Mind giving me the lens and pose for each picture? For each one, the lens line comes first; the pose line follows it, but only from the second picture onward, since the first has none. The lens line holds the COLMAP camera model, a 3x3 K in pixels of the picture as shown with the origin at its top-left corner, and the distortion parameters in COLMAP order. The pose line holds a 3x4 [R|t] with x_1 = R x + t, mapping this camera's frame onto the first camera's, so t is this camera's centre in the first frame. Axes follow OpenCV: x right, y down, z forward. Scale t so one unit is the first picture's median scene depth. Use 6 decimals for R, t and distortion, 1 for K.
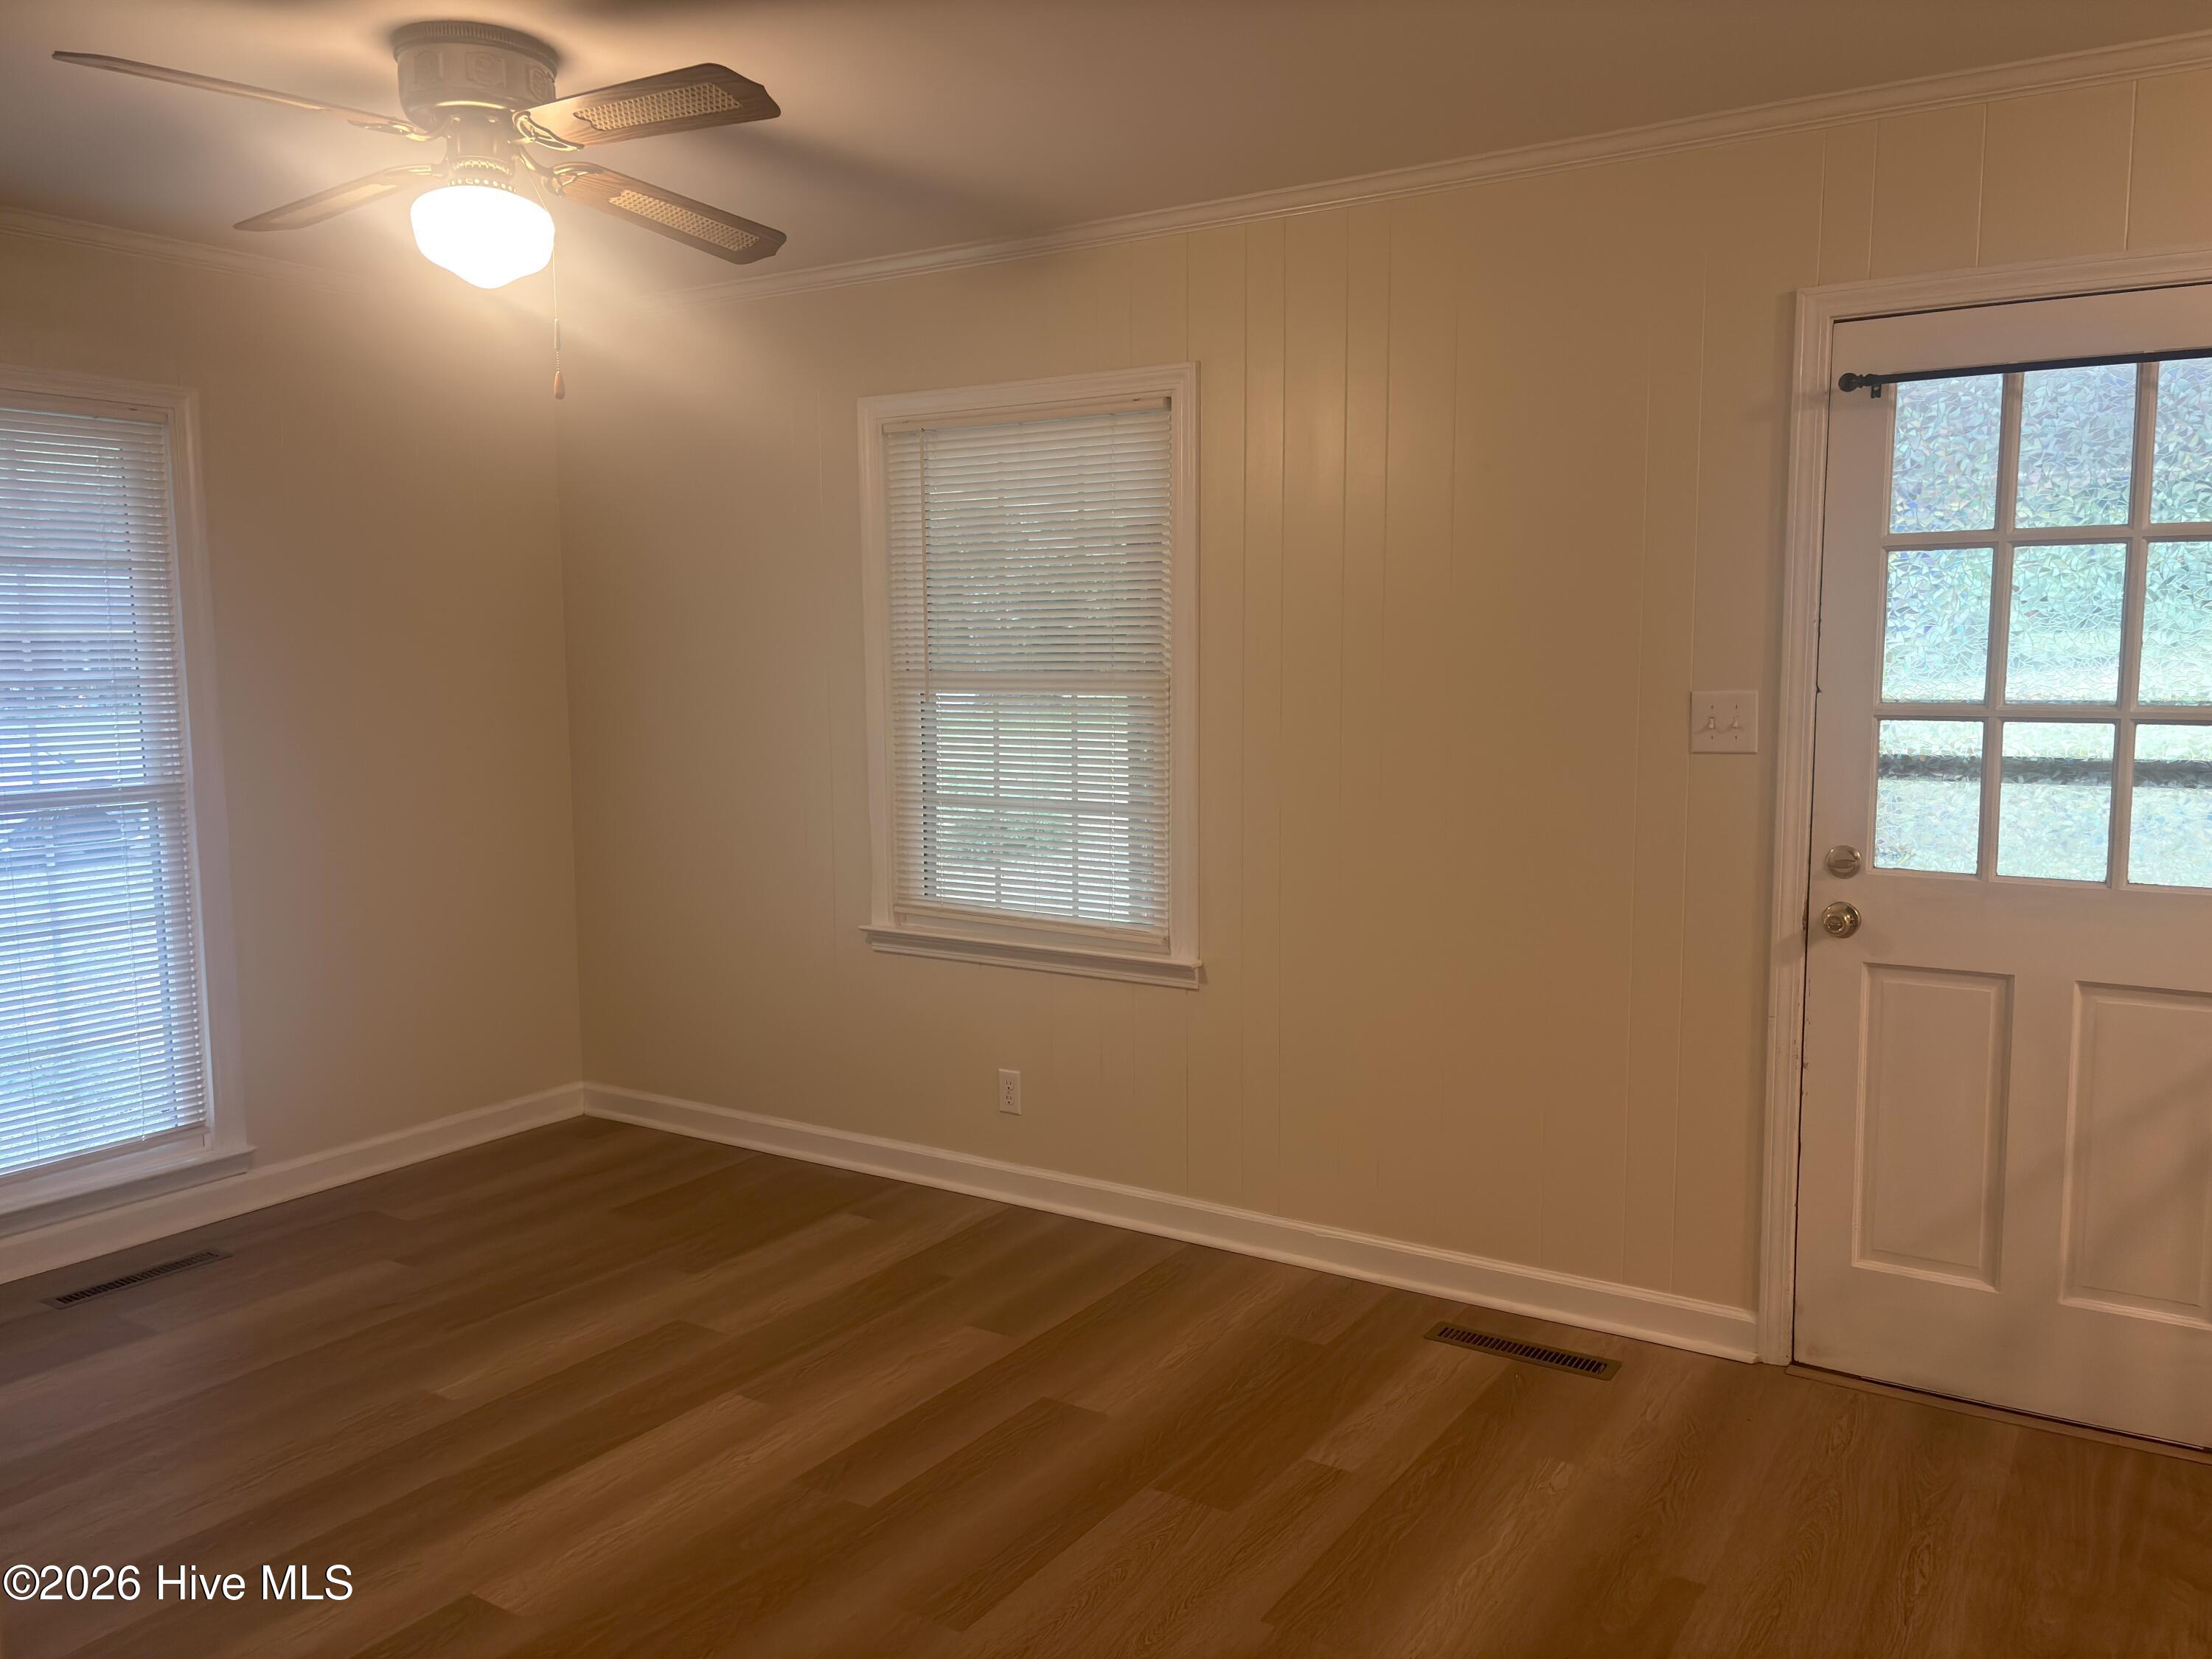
lens RADIAL K [[1754.0, 0, 1106.0], [0, 1754.0, 829.5], [0, 0, 1]] dist [0.077830, -0.096952]
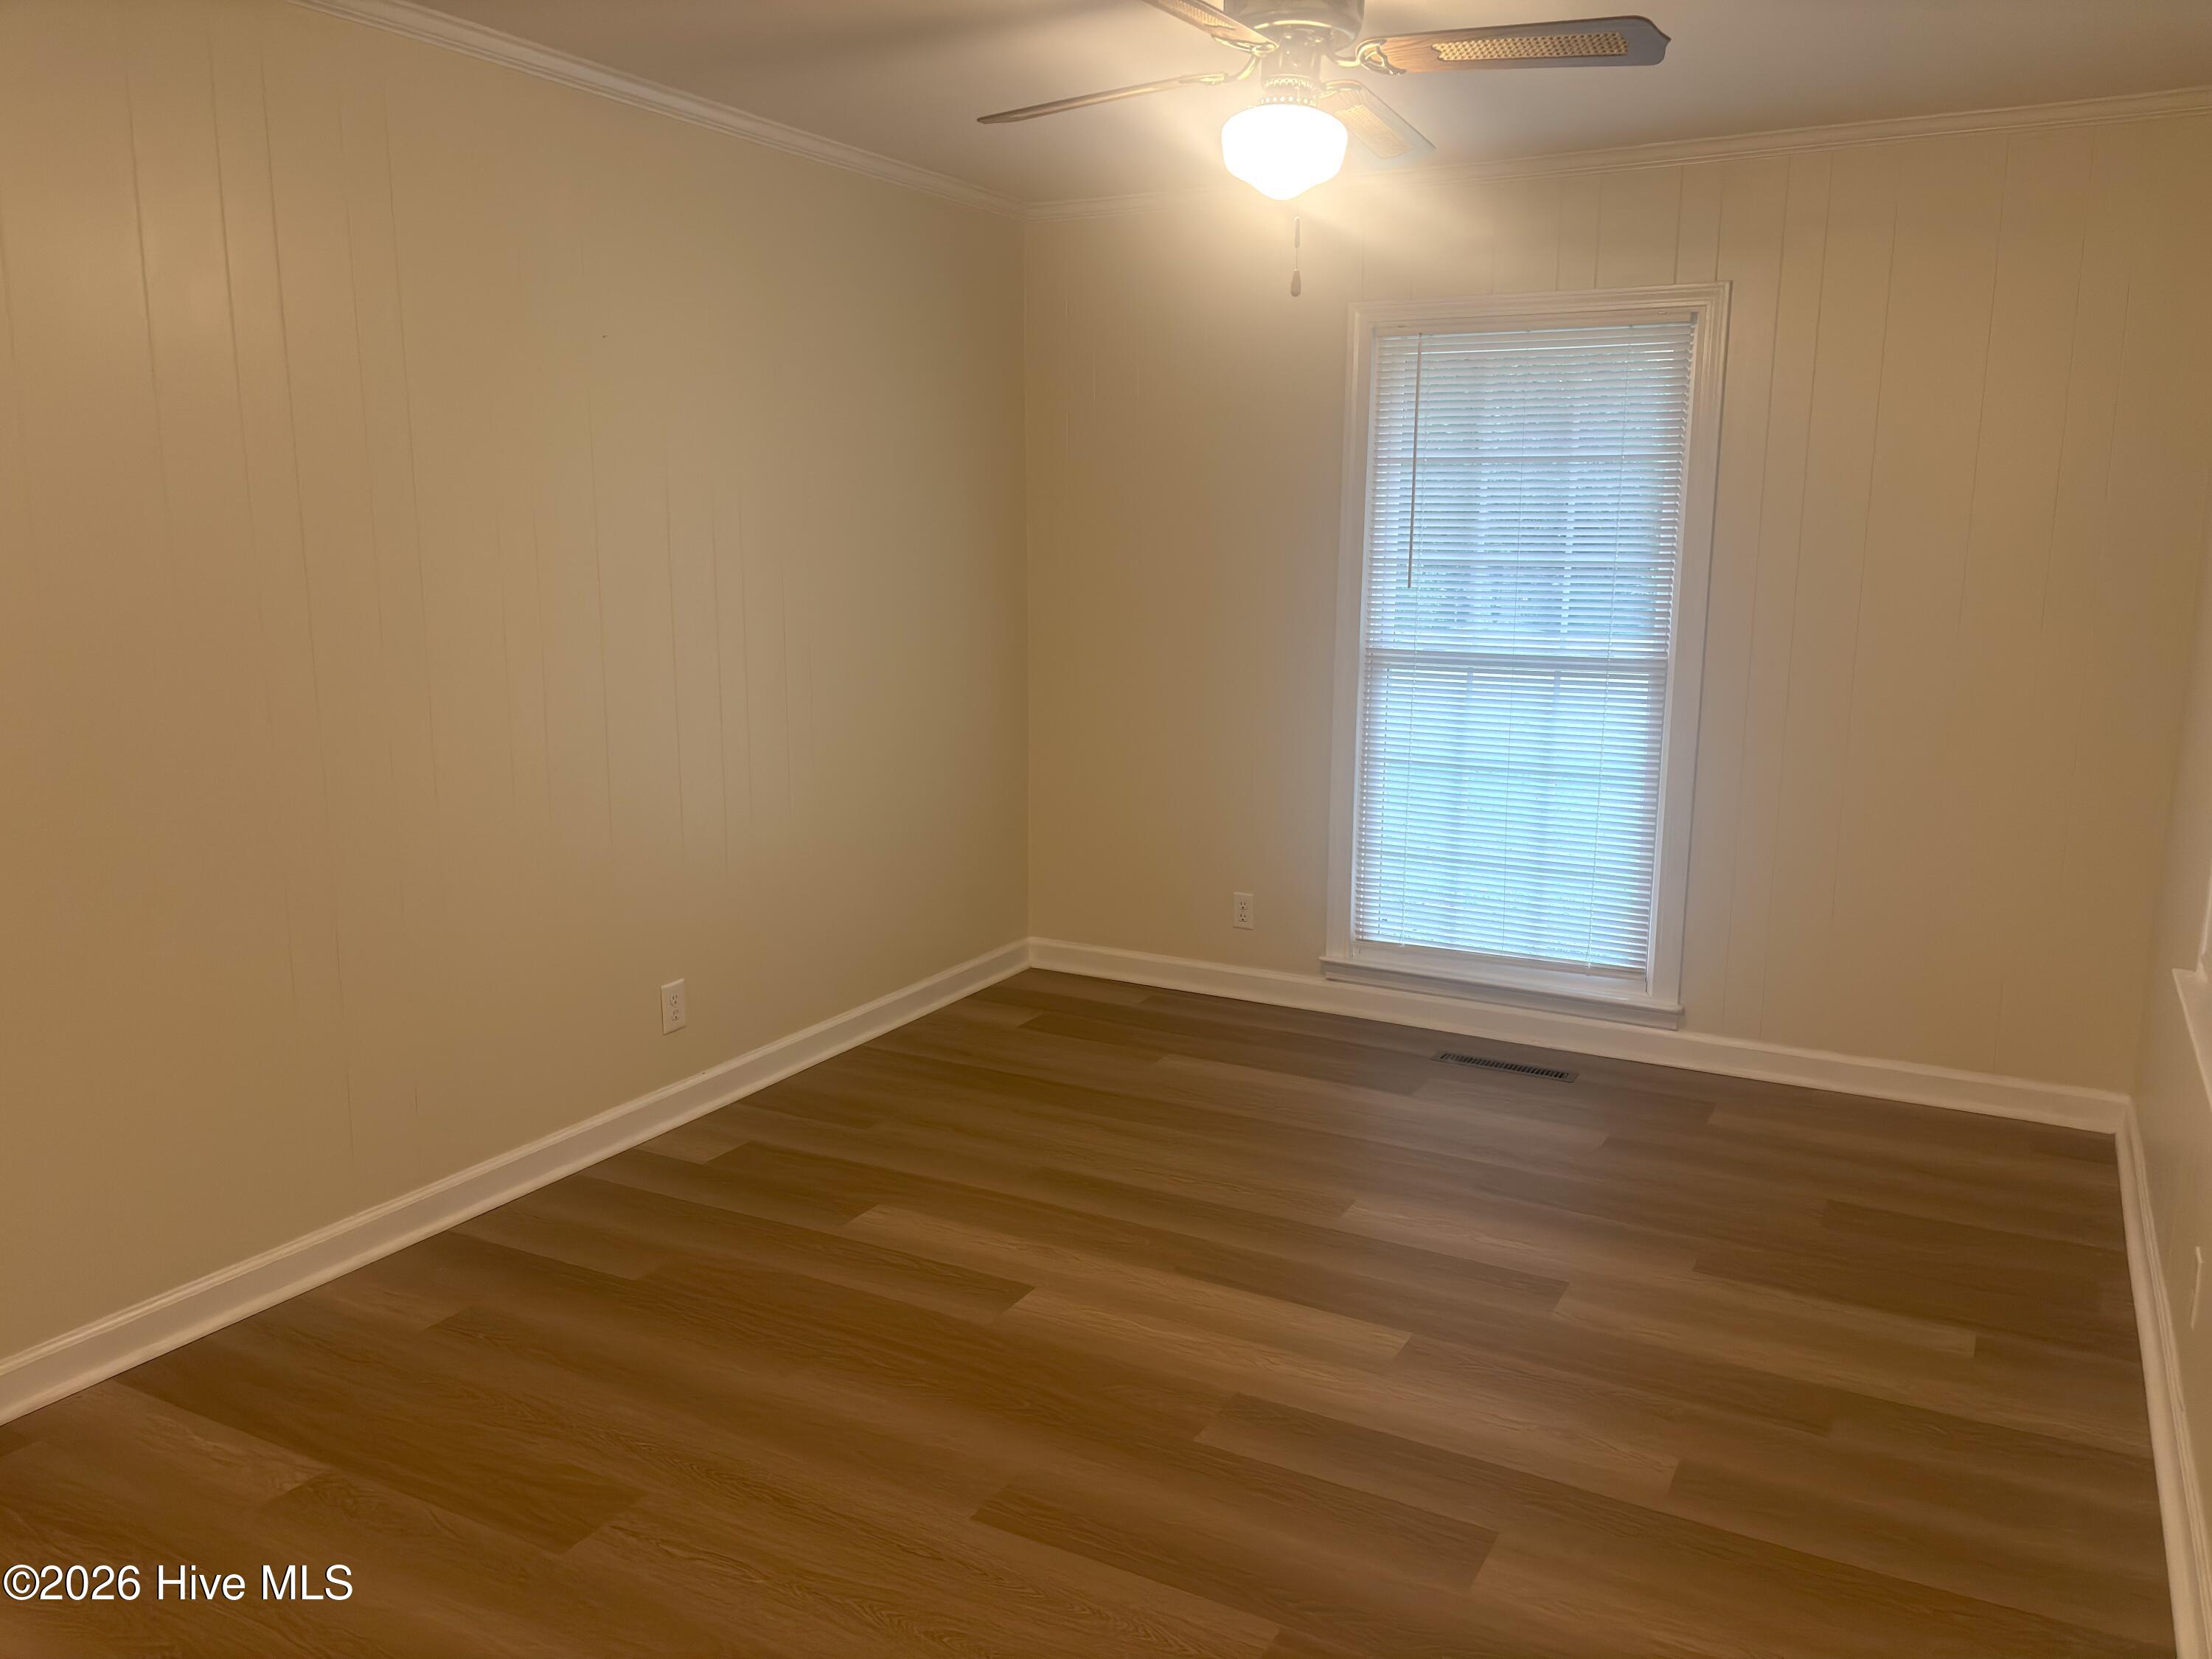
lens RADIAL K [[1662.7, 0, 1106.0], [0, 1662.7, 829.5], [0, 0, 1]] dist [0.000199, 0.001292]
pose [[0.065103, 0.189114, -0.979795, 0.613584], [-0.114003, 0.976858, 0.180972, -0.092392], [0.991345, 0.099918, 0.085156, 0.745498]]
